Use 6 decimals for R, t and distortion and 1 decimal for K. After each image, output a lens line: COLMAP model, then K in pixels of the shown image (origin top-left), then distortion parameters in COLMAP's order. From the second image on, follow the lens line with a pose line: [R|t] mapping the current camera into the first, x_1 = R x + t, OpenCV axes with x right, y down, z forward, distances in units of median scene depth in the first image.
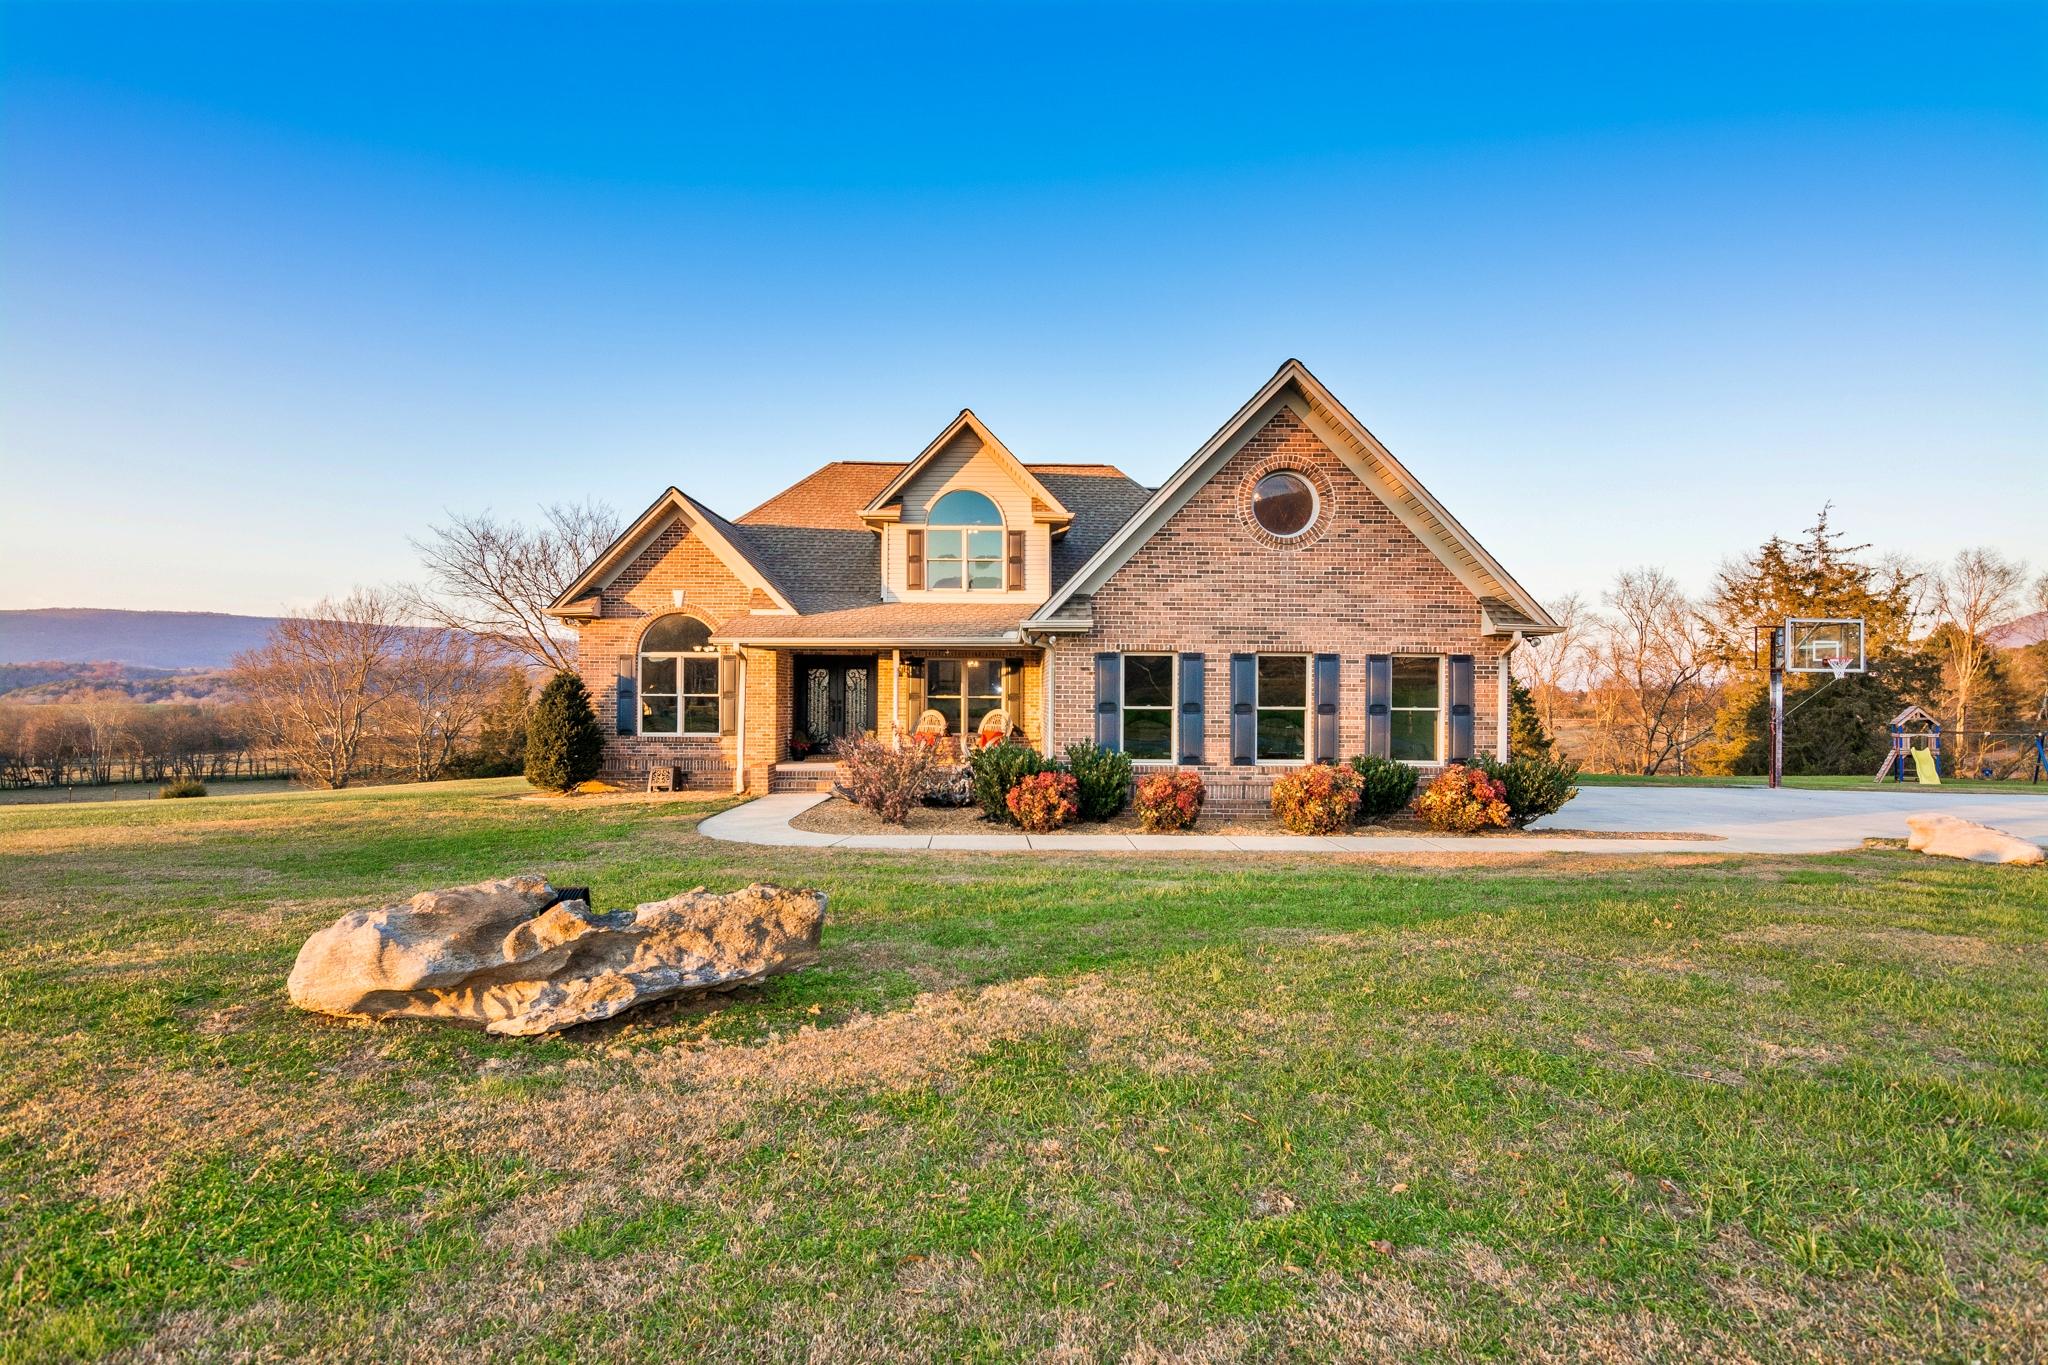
lens RADIAL K [[947.7, 0, 968.9], [0, 947.7, 688.5], [0, 0, 1]] dist [-0.002432, -0.000512]
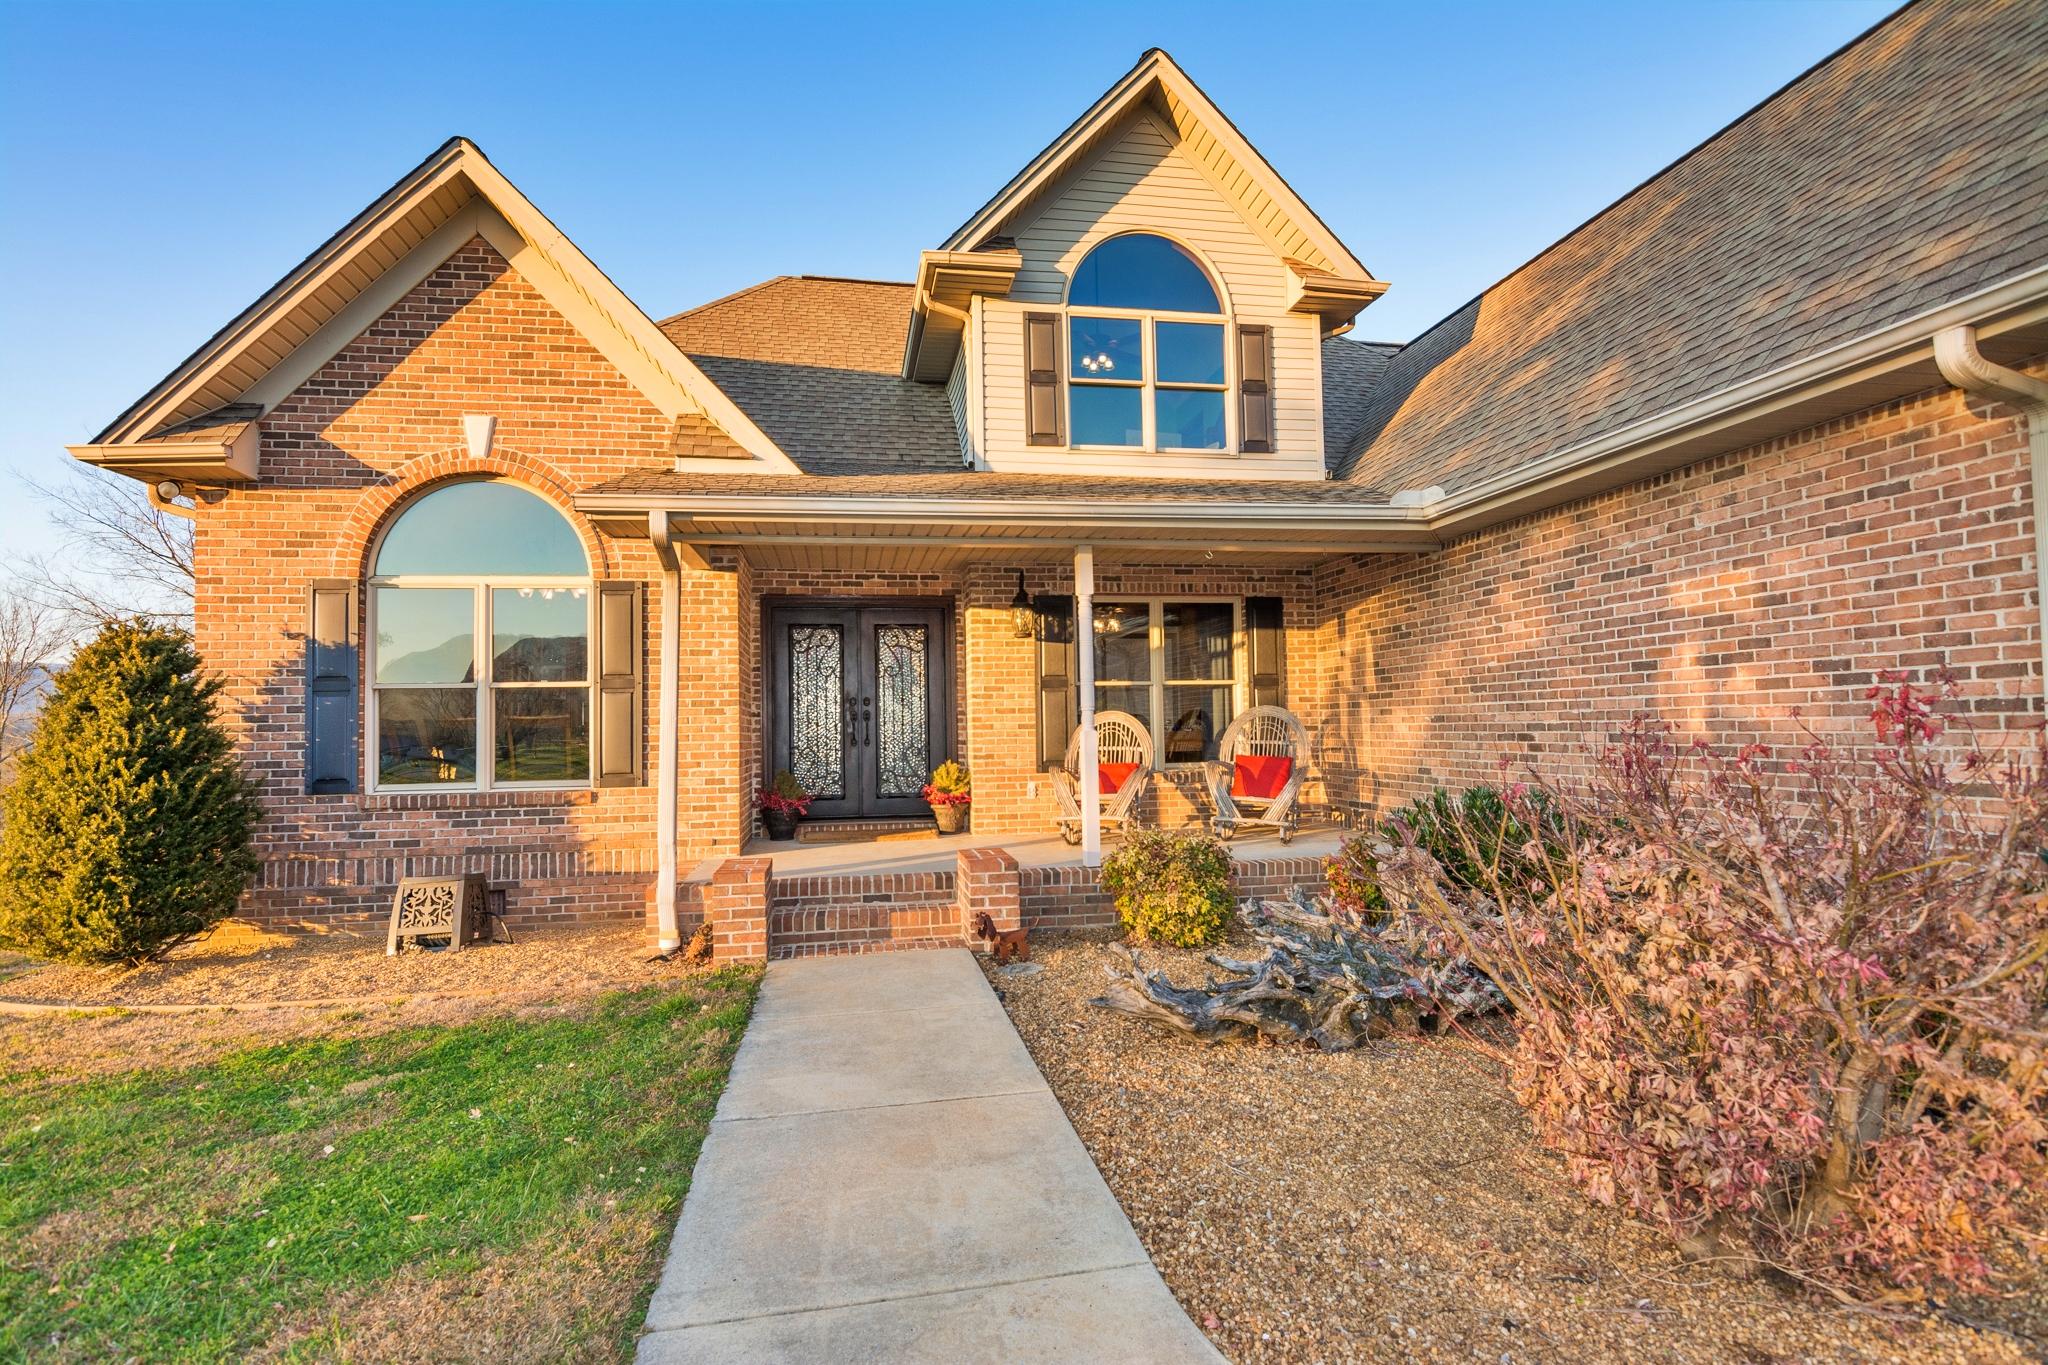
lens RADIAL K [[947.7, 0, 968.9], [0, 947.7, 688.5], [0, 0, 1]] dist [-0.002432, -0.000512]
pose [[0.985068, -0.015255, 0.171489, -0.175248], [0.020746, 0.999326, -0.030274, 0.024089], [-0.170912, 0.033380, 0.984721, 0.583478]]
